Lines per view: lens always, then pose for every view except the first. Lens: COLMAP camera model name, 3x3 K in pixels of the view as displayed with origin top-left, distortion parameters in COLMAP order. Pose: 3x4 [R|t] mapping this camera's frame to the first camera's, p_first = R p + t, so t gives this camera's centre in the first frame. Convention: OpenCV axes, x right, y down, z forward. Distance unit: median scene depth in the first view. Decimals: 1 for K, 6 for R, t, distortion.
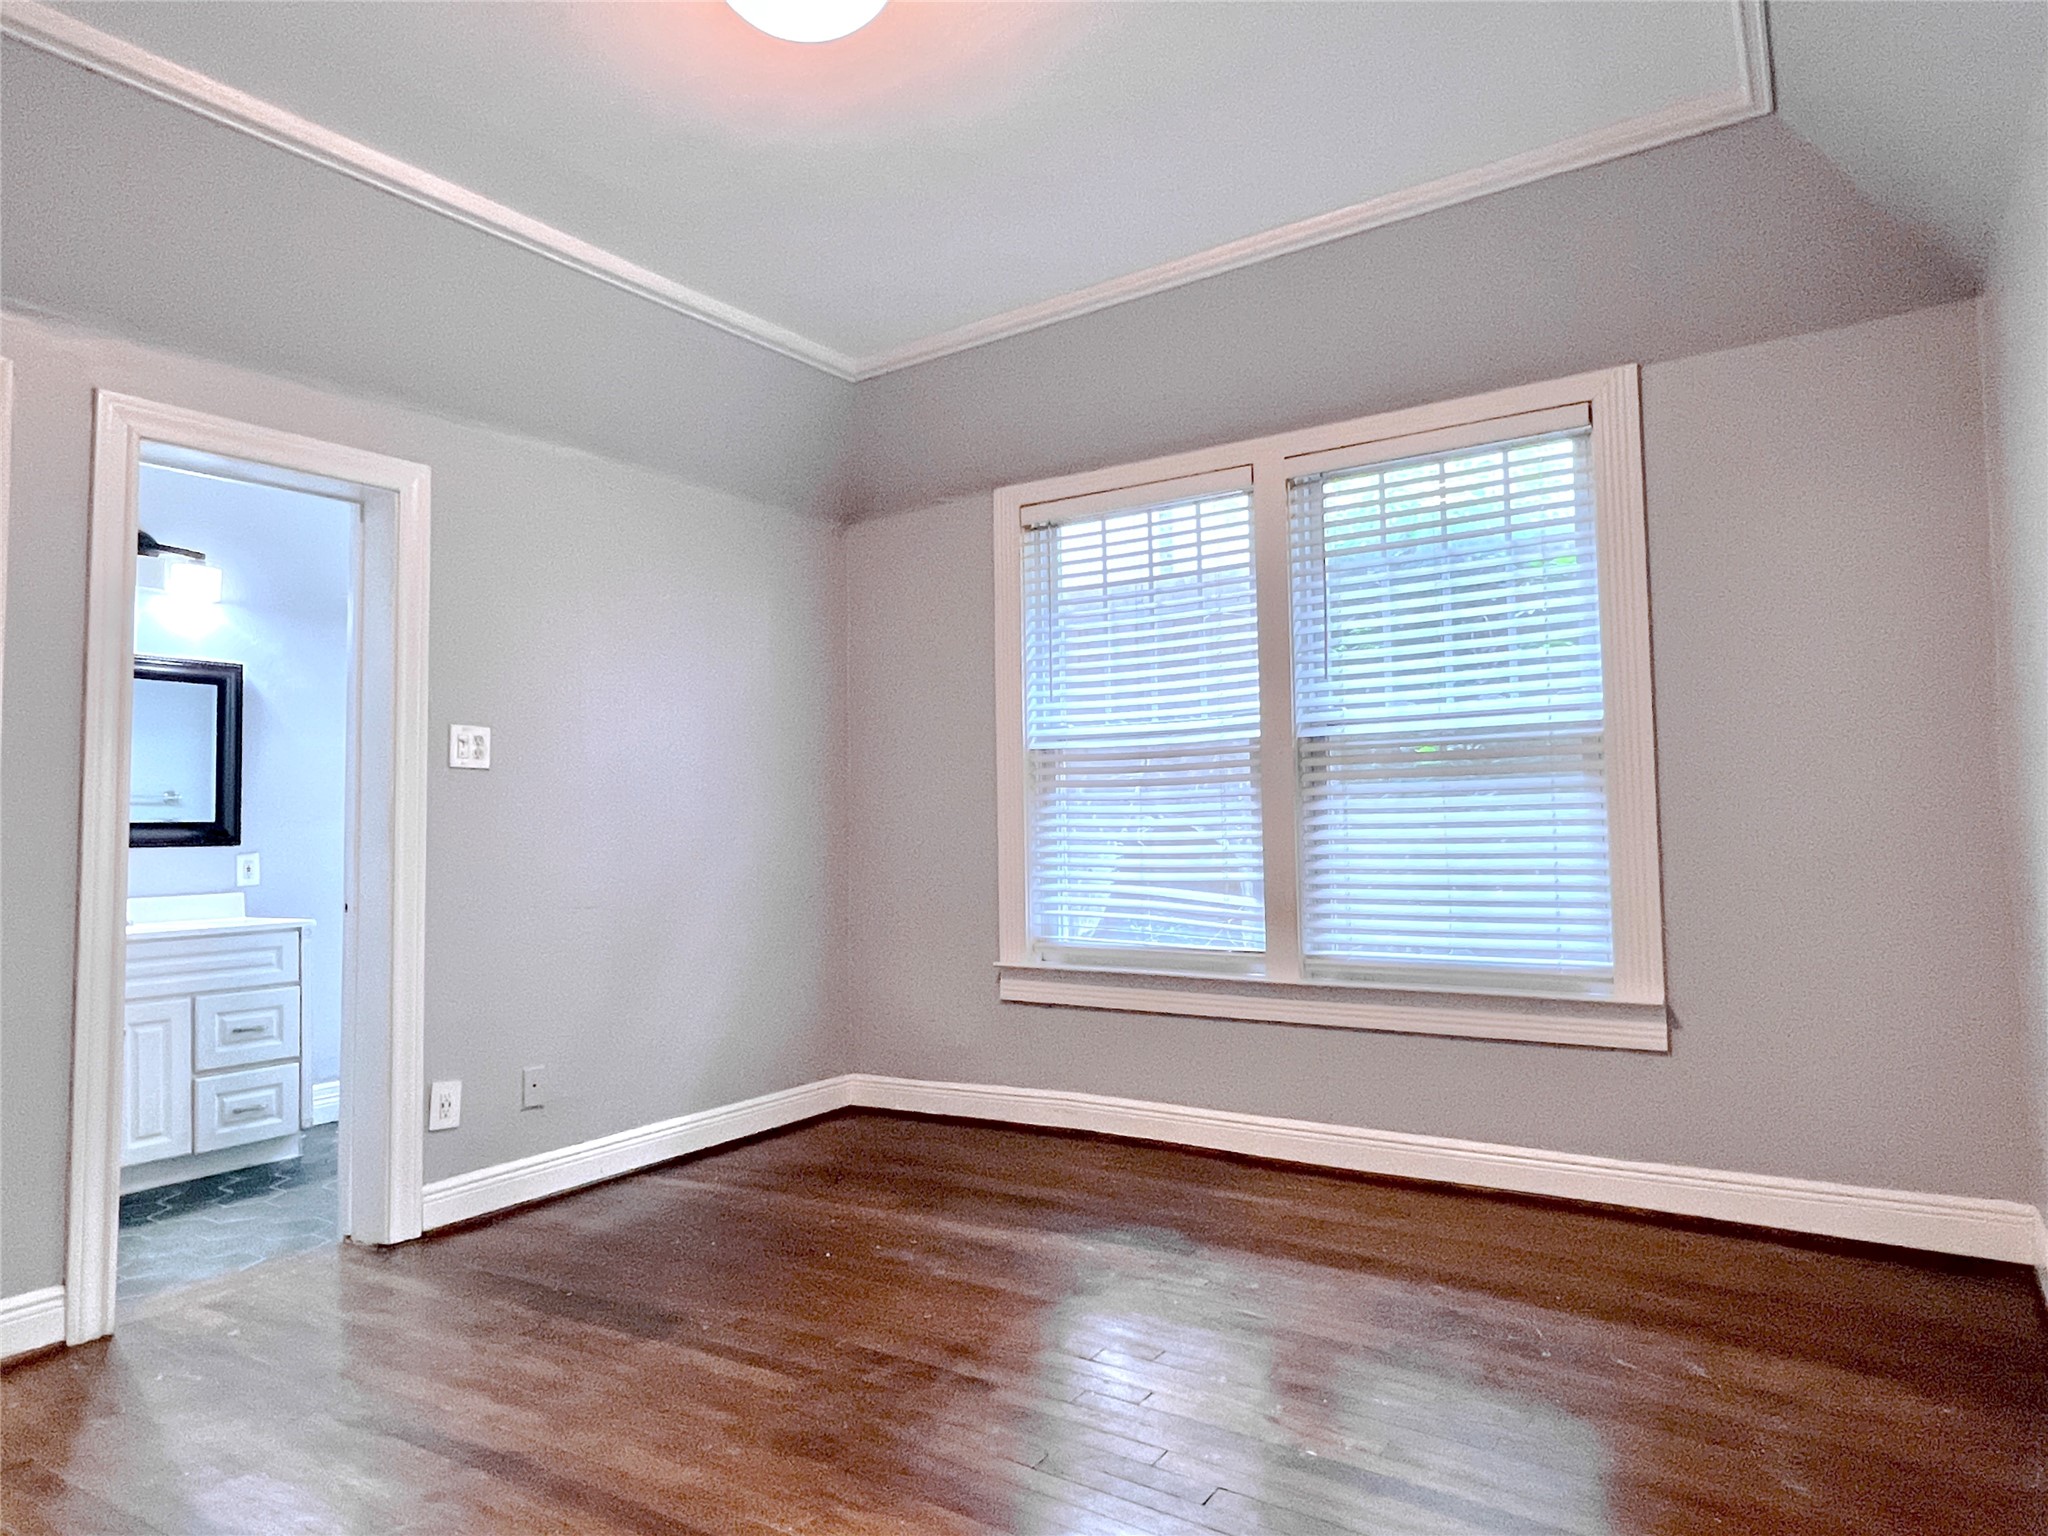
lens RADIAL K [[1233.2, 0, 1027.4], [0, 1233.2, 777.9], [0, 0, 1]] dist [-0.017998, 0.000800]
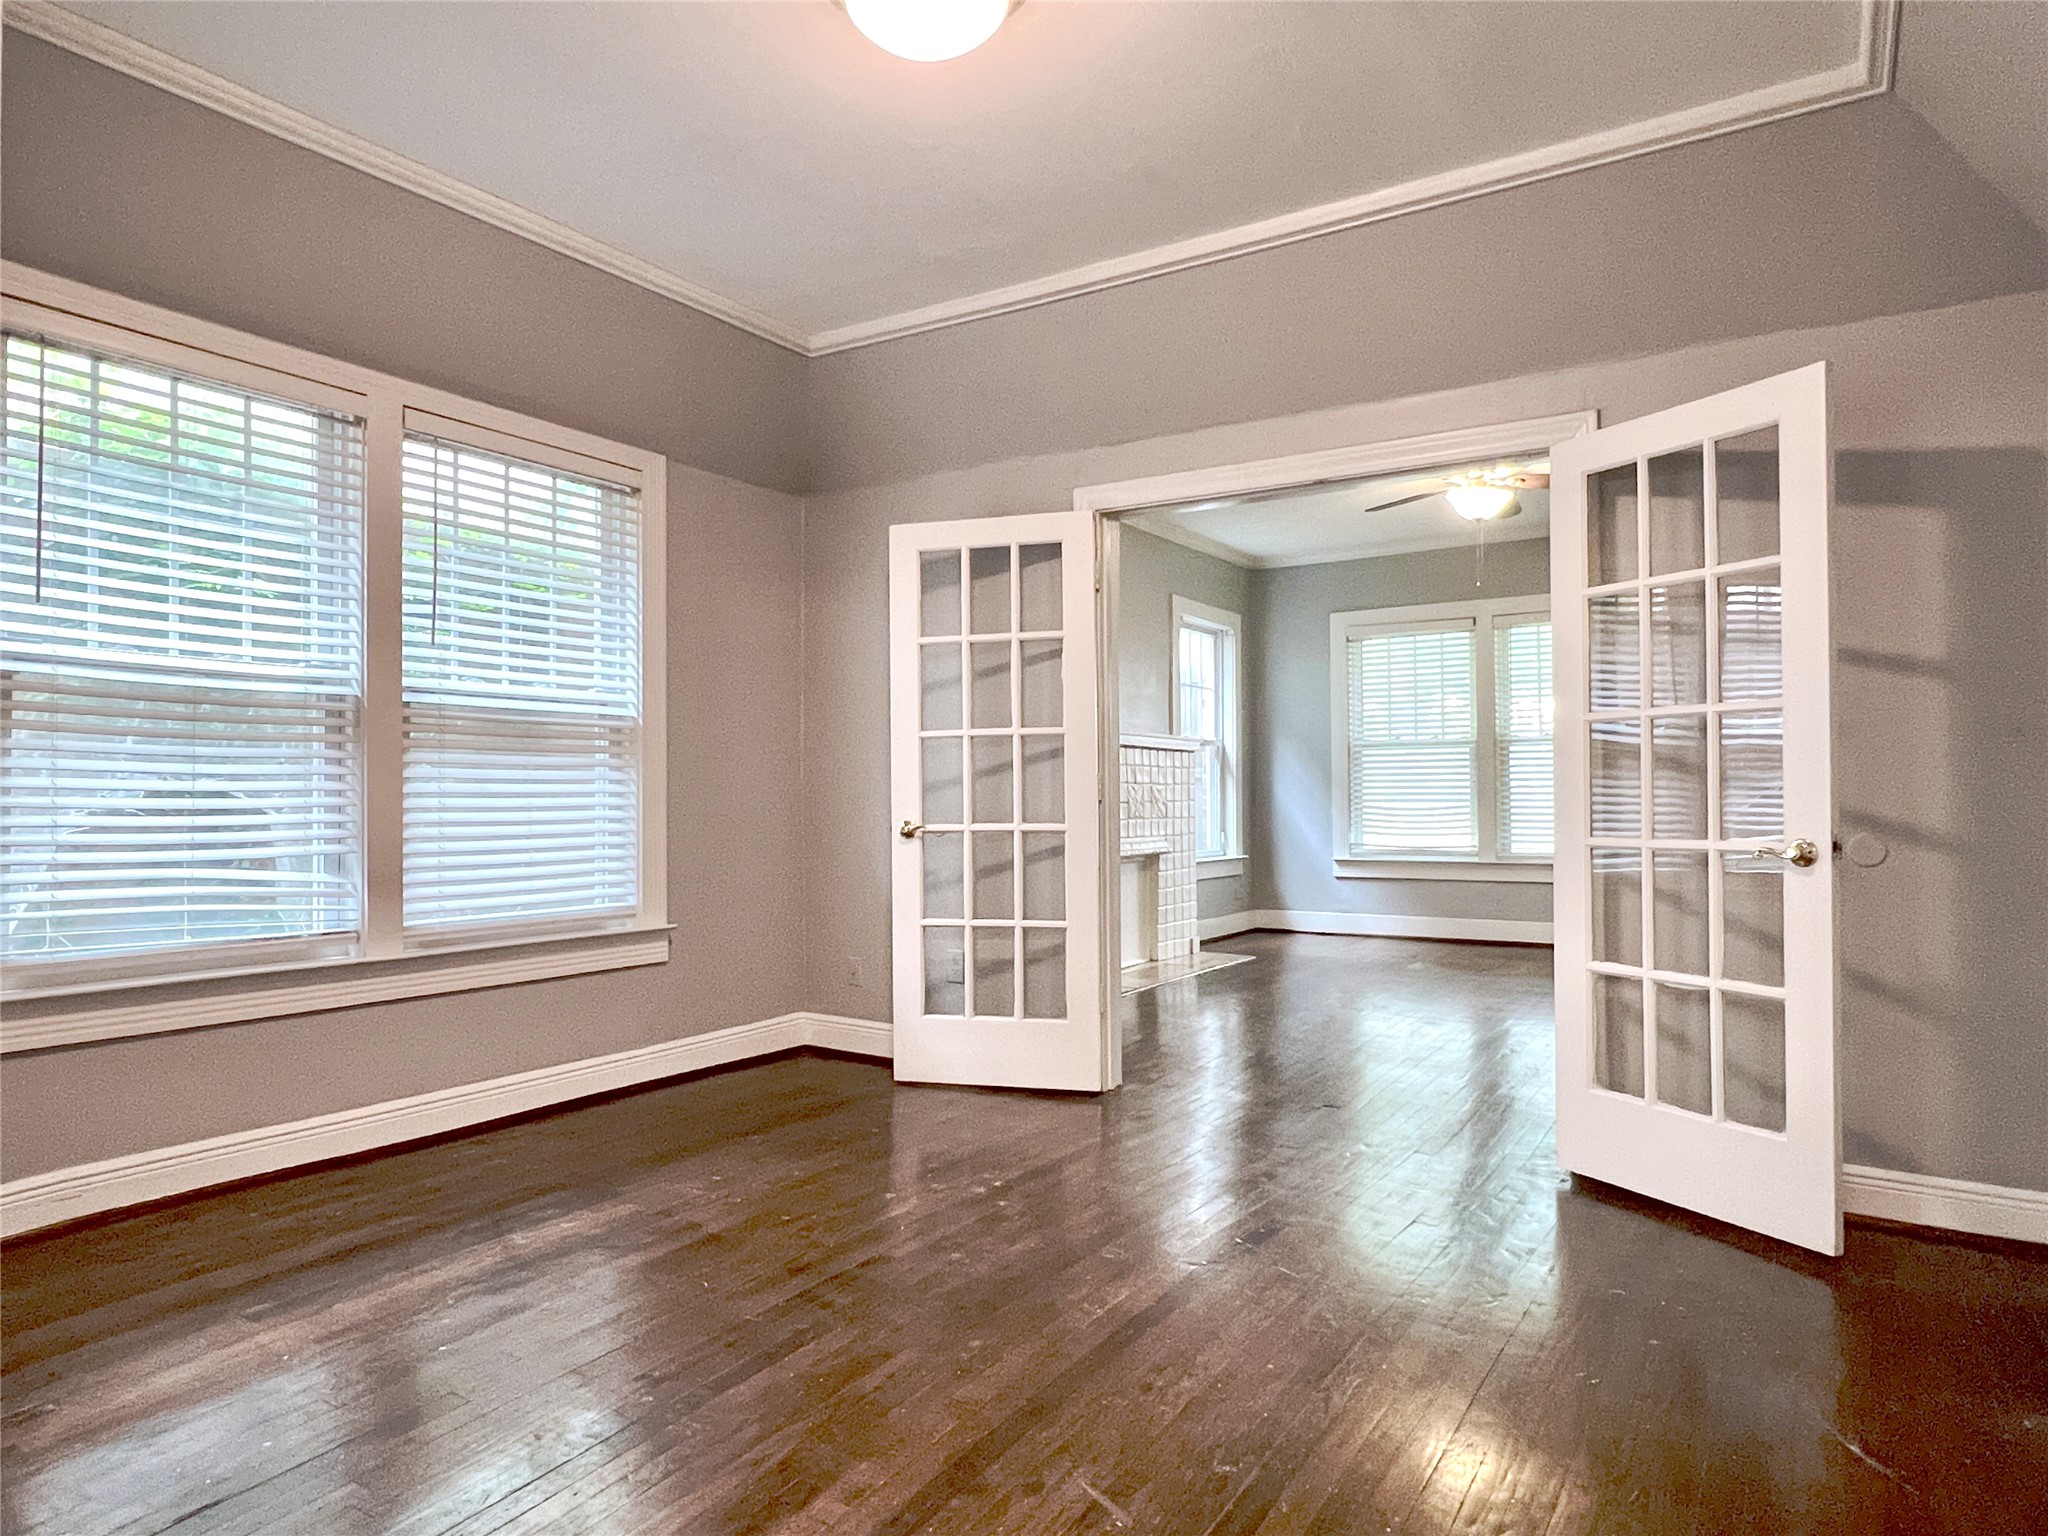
lens RADIAL K [[1233.2, 0, 1027.4], [0, 1233.2, 777.9], [0, 0, 1]] dist [-0.017998, 0.000800]
pose [[-0.019906, 0.023666, 0.999522, -0.835161], [-0.051766, 0.998354, -0.024669, 0.027691], [-0.998461, -0.052233, -0.018648, 0.593005]]
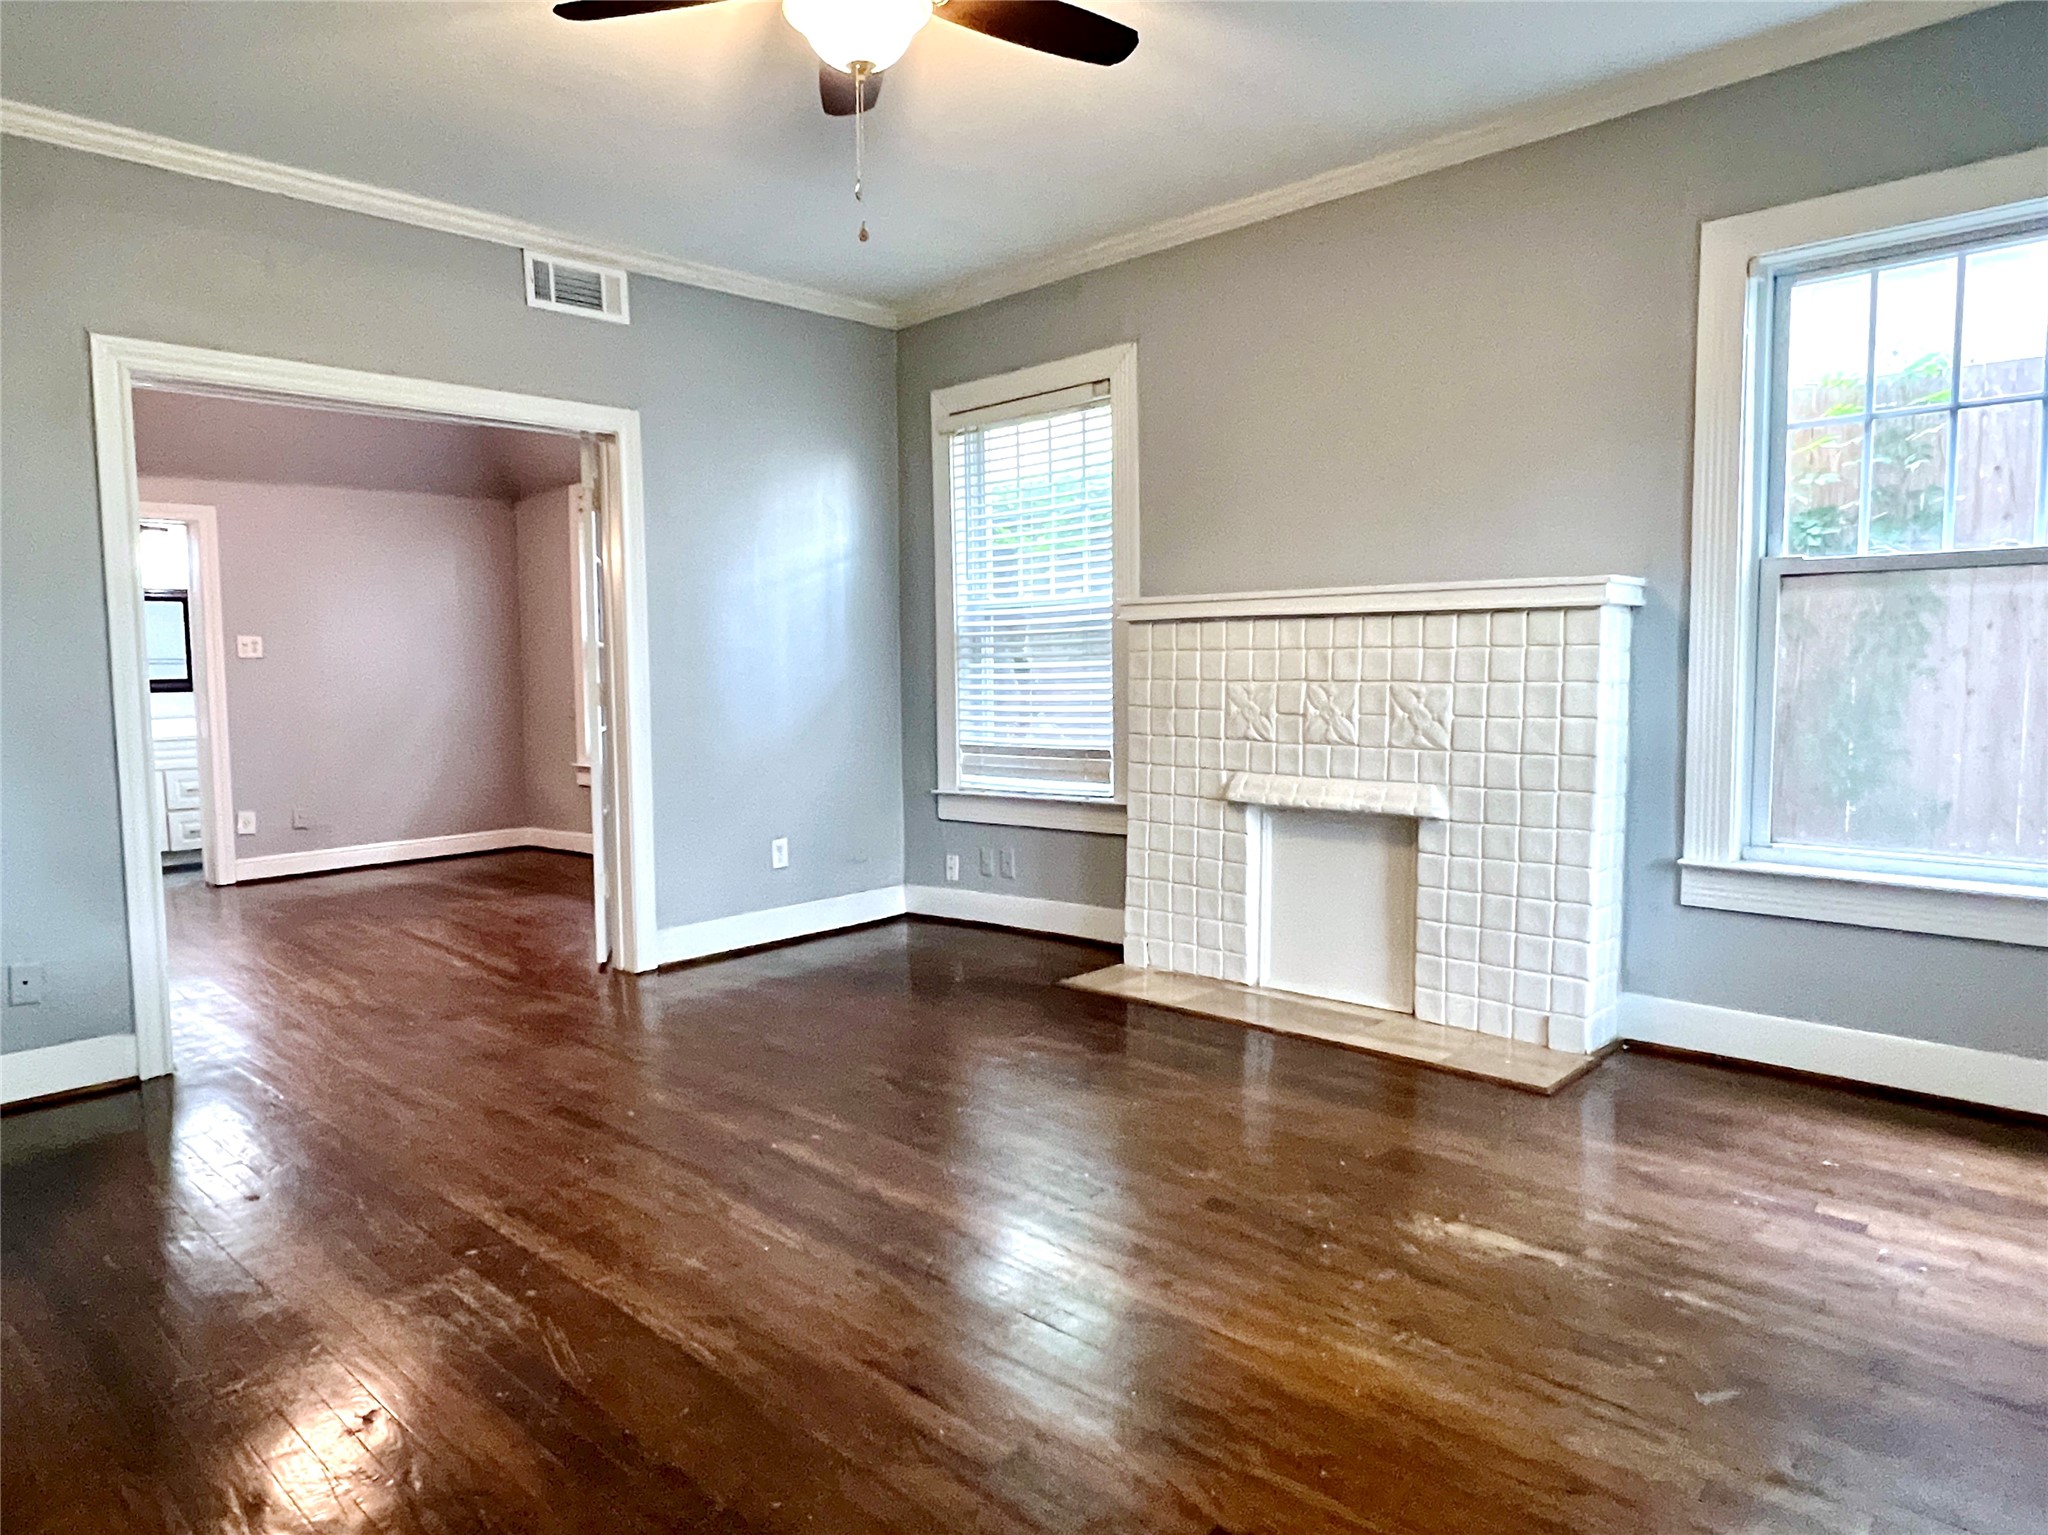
lens RADIAL K [[1181.8, 0, 1024.0], [0, 1181.8, 767.5], [0, 0, 1]] dist [-0.000905, 0.000061]
pose [[0.990049, 0.022945, -0.138842, 0.275225], [-0.006141, 0.992722, 0.120269, -0.017847], [0.140591, -0.118220, 0.982984, -0.190208]]
